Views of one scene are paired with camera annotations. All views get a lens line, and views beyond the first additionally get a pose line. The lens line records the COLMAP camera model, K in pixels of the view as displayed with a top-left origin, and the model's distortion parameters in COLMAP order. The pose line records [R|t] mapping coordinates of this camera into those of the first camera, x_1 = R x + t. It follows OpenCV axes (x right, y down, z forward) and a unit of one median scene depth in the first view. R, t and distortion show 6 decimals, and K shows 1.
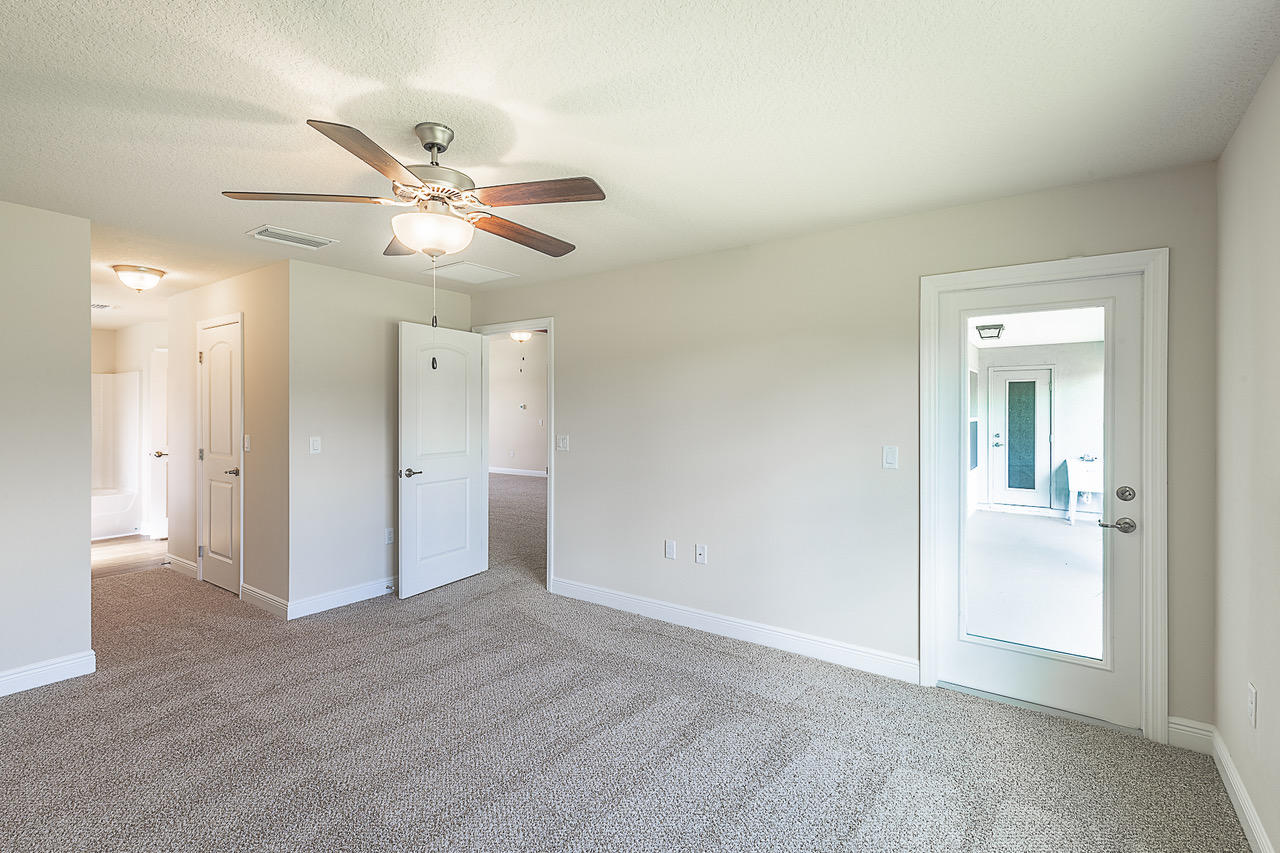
lens RADIAL K [[587.0, 0, 645.3], [0, 587.0, 415.7], [0, 0, 1]] dist [0.014474, -0.000921]
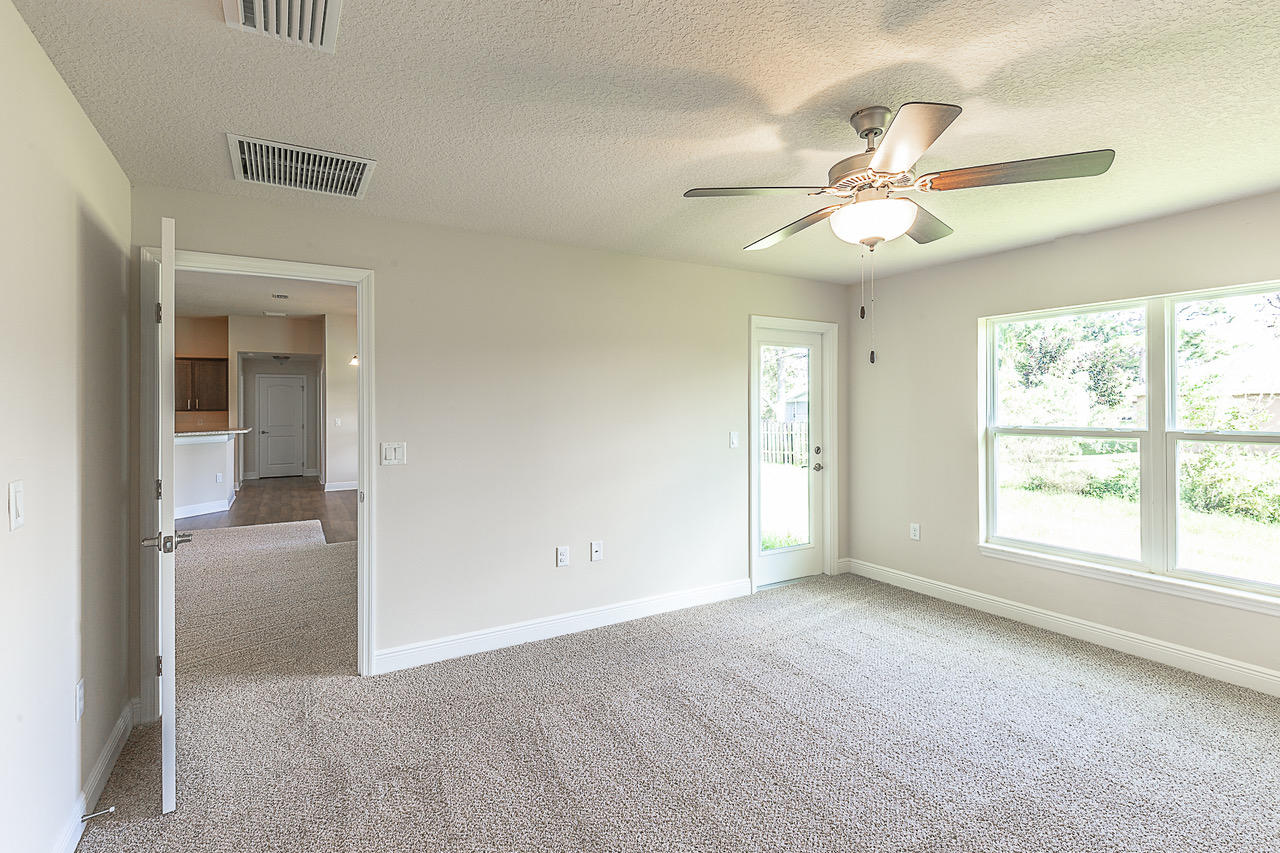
lens RADIAL K [[587.0, 0, 623.2], [0, 587.0, 408.3], [0, 0, 1]] dist [0.014474, -0.000921]
pose [[0.413990, -0.003979, 0.910273, -0.995078], [0.009808, 0.999952, -0.000090, -0.006037], [-0.910229, 0.008965, 0.414009, 0.687648]]
